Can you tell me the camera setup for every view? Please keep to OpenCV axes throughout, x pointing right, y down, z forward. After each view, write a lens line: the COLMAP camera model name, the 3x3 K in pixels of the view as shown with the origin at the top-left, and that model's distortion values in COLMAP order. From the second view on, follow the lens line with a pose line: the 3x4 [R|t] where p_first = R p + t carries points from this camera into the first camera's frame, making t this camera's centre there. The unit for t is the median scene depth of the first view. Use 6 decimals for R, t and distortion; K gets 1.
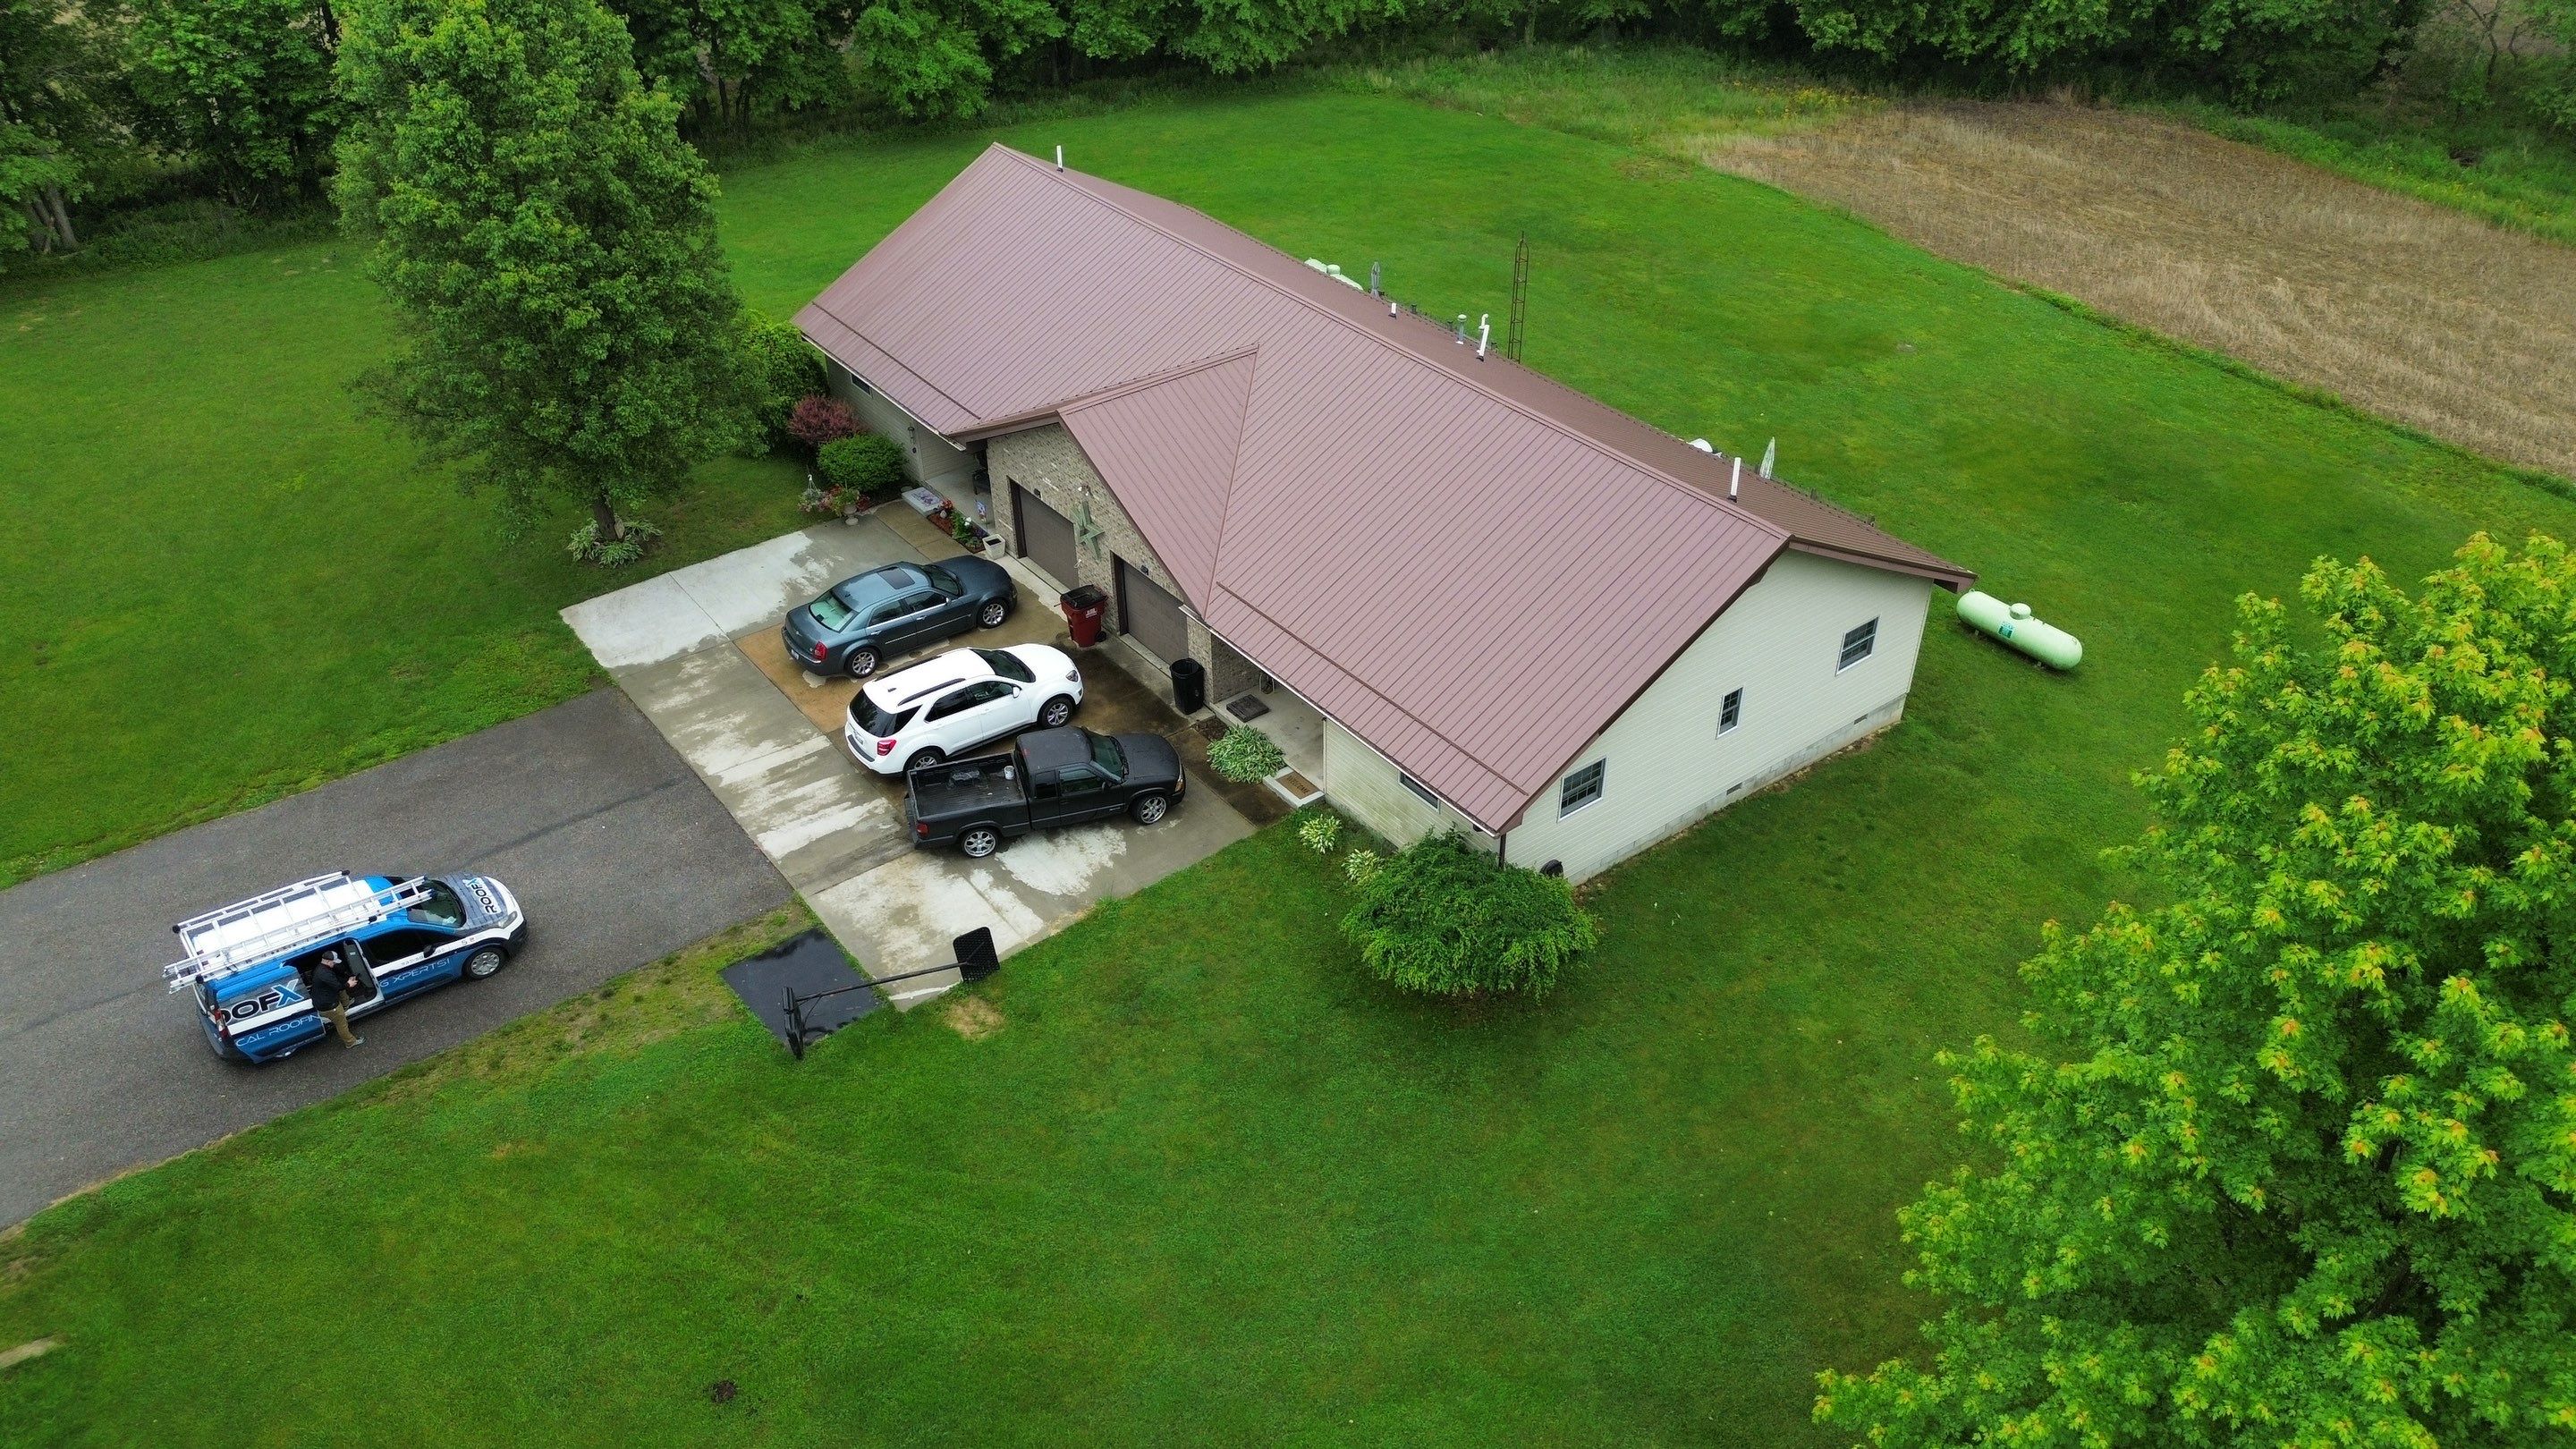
lens RADIAL K [[1812.9, 0, 1280.1], [0, 1812.9, 737.0], [0, 0, 1]] dist [0.071833, -0.069329]
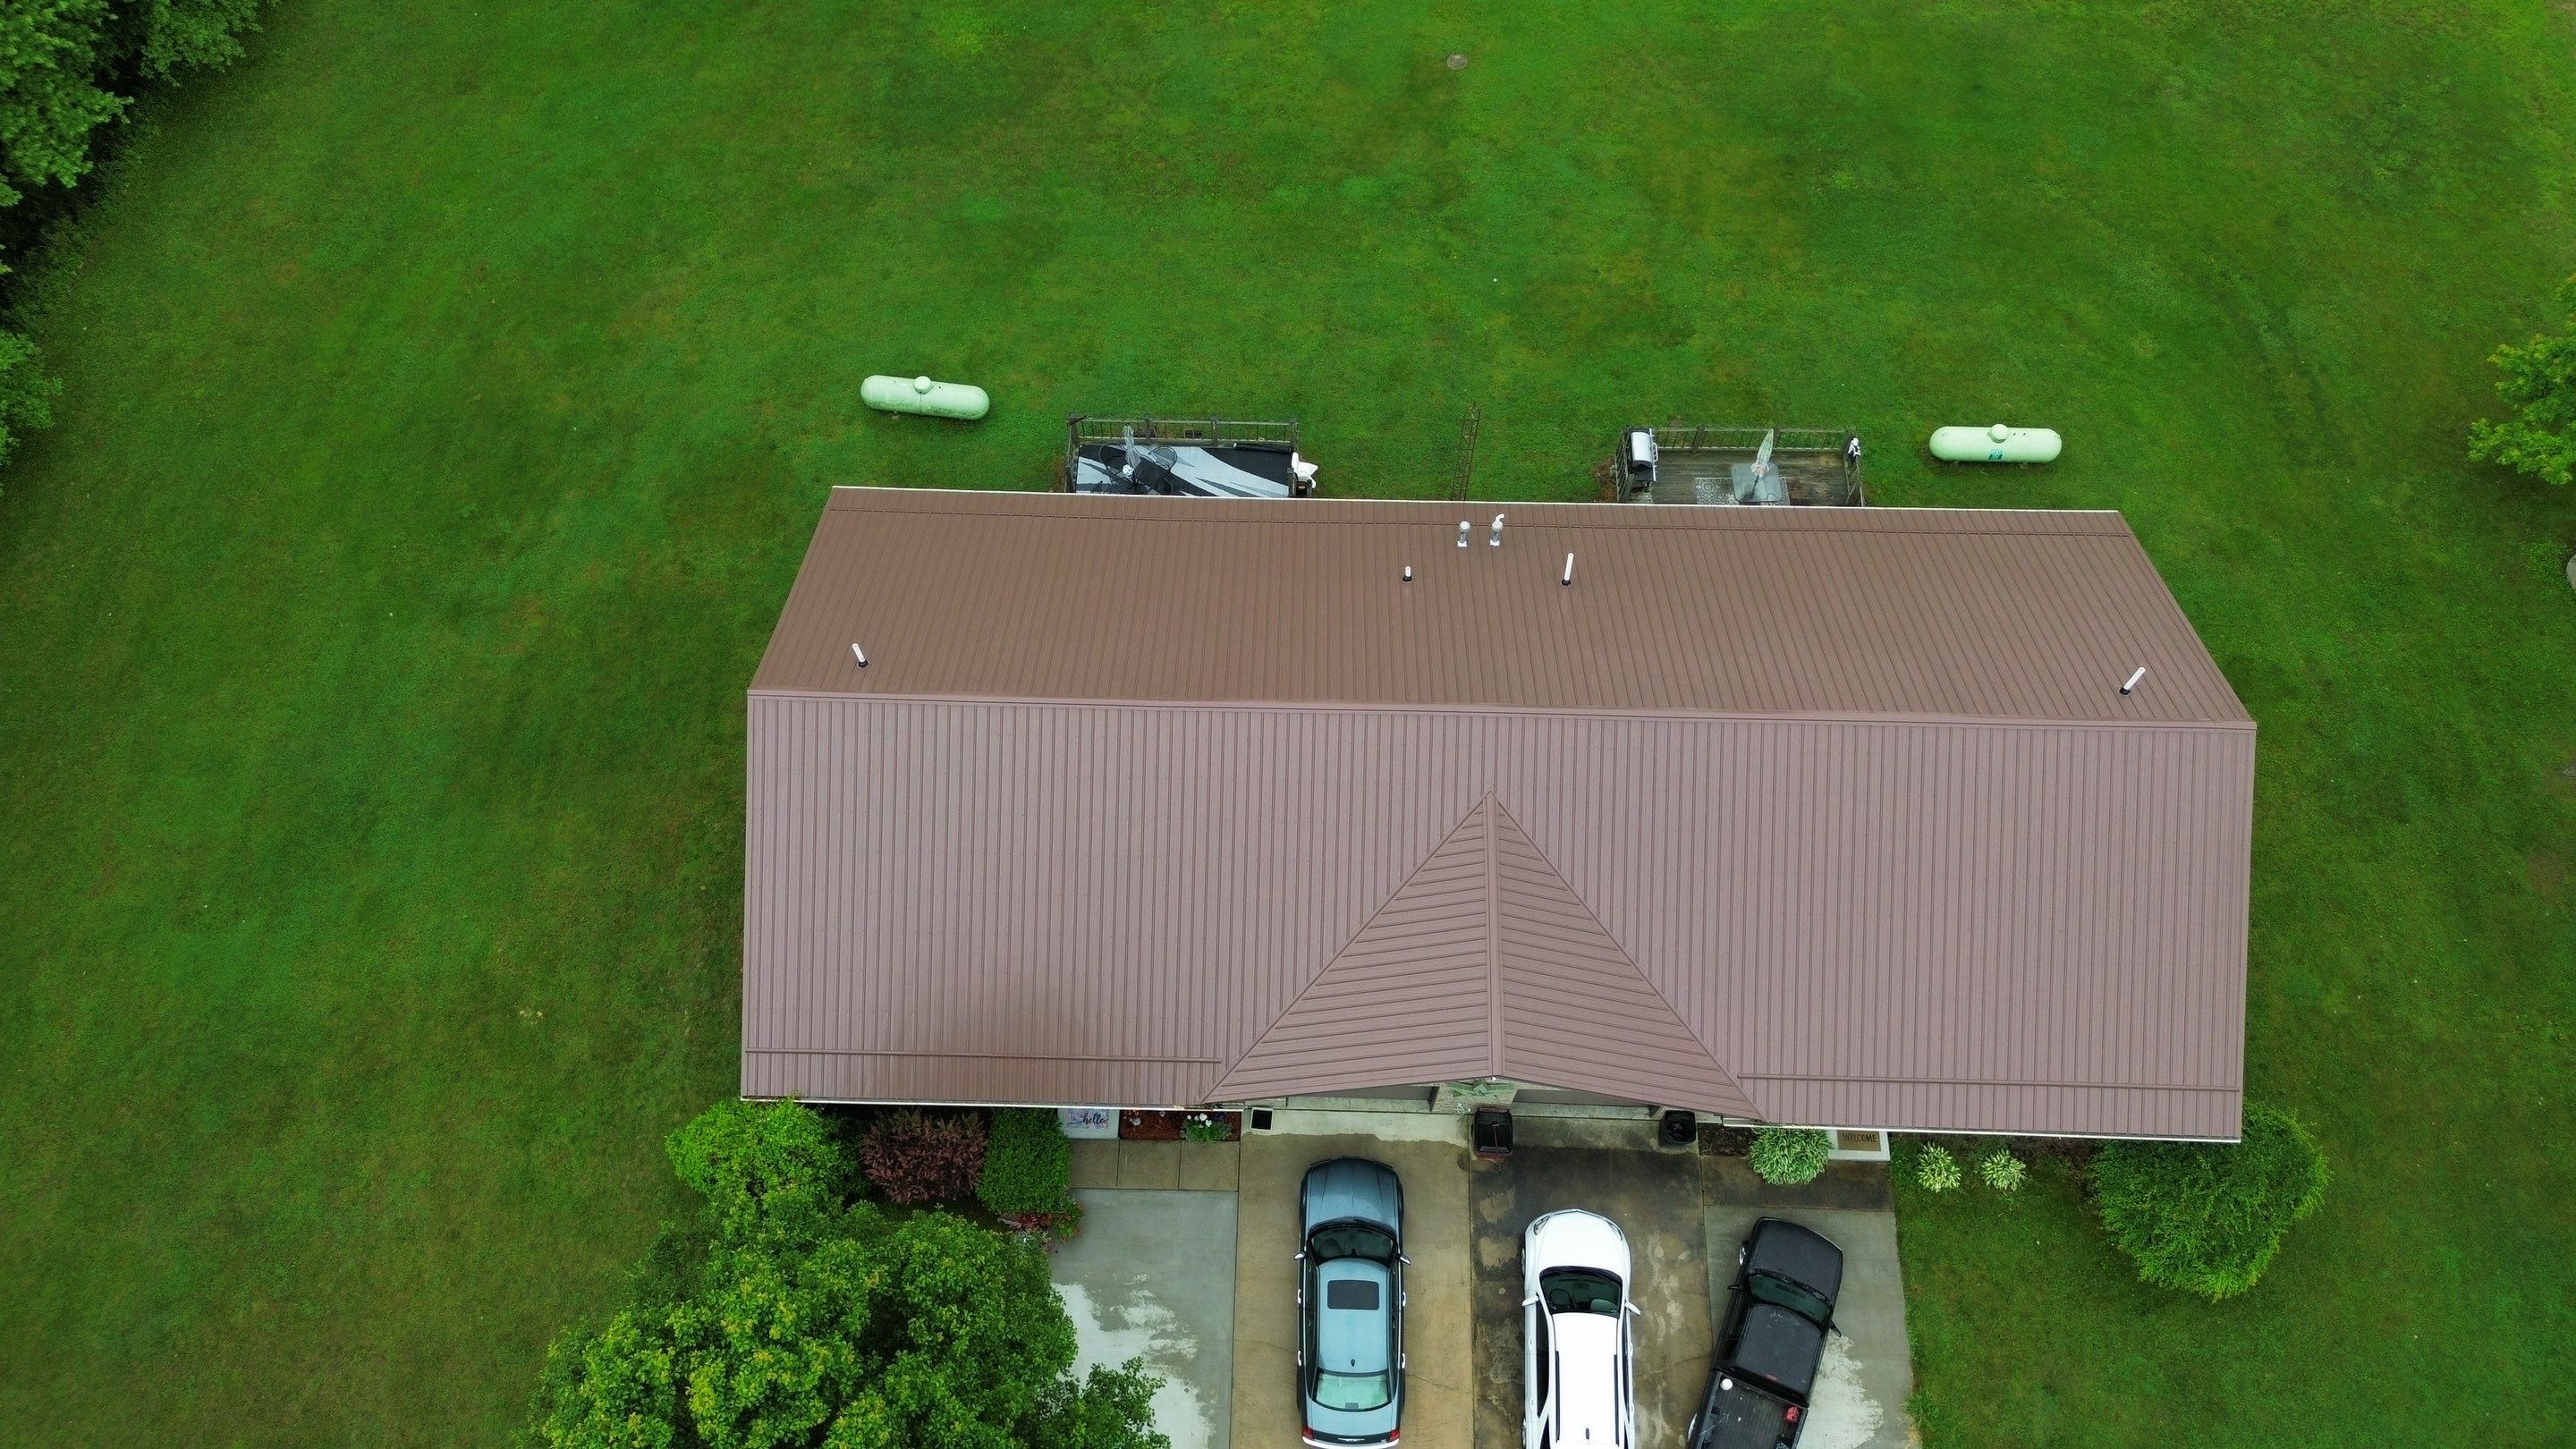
lens RADIAL K [[1812.9, 0, 1280.1], [0, 1812.9, 737.0], [0, 0, 1]] dist [0.071833, -0.069329]
pose [[0.629775, -0.700271, 0.336161, -0.352311], [0.449558, 0.681503, 0.577452, -0.797622], [-0.633468, -0.212540, 0.744006, 0.482295]]
